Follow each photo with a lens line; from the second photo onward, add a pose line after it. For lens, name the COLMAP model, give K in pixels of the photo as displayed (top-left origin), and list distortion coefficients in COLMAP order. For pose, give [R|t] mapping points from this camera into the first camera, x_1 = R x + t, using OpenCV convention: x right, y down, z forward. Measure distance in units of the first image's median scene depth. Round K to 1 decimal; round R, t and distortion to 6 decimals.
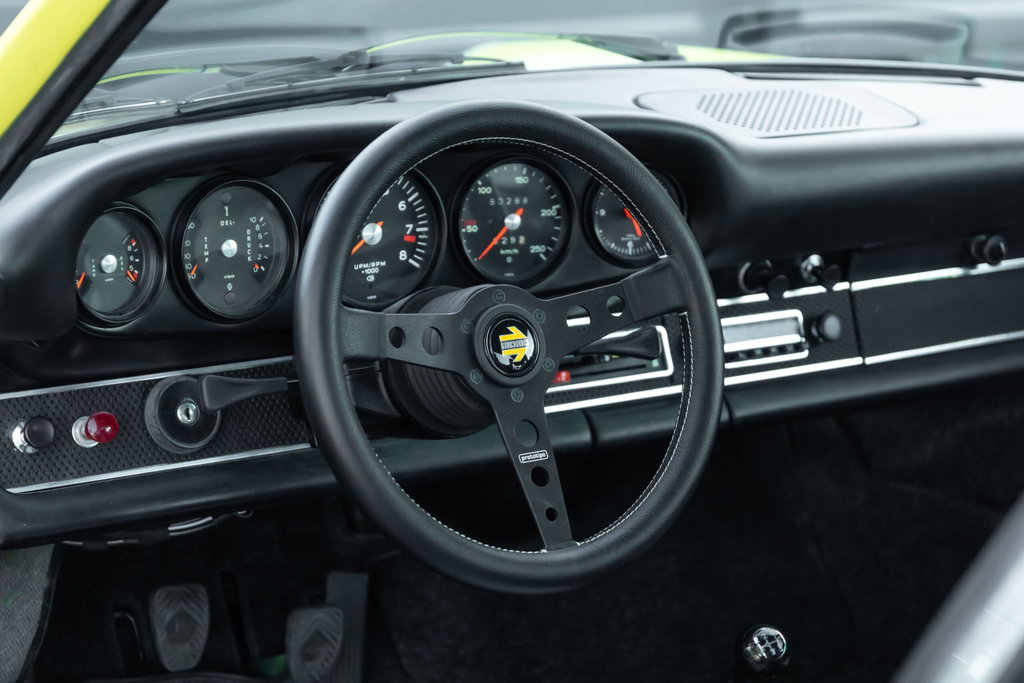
lens RADIAL K [[2587.4, 0, 512.4], [0, 2587.4, 341.9], [0, 0, 1]] dist [-0.049783, 0.000000]
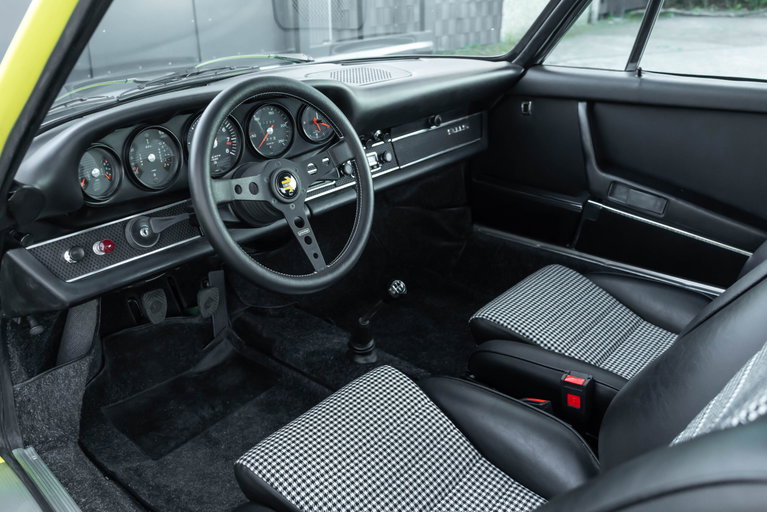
lens RADIAL K [[647.8, 0, 356.2], [0, 647.8, 242.4], [0, 0, 1]] dist [-0.001693, -0.005498]
pose [[0.971692, -0.152089, 0.180787, -0.047618], [0.127003, 0.981525, 0.143103, -0.020991], [-0.199211, -0.116092, 0.973056, 0.391980]]
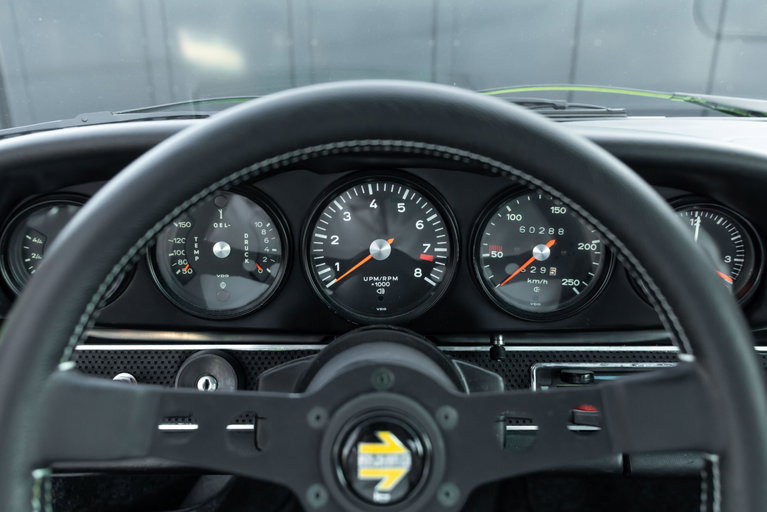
lens RADIAL K [[549.8, 0, 384.8], [0, 549.8, 236.6], [0, 0, 1]] dist [0.009312, -0.000018]
pose [[0.833237, 0.115125, -0.540798, 0.063032], [-0.109507, 0.993069, 0.042680, -0.055534], [0.541963, 0.023658, 0.840069, 0.808484]]
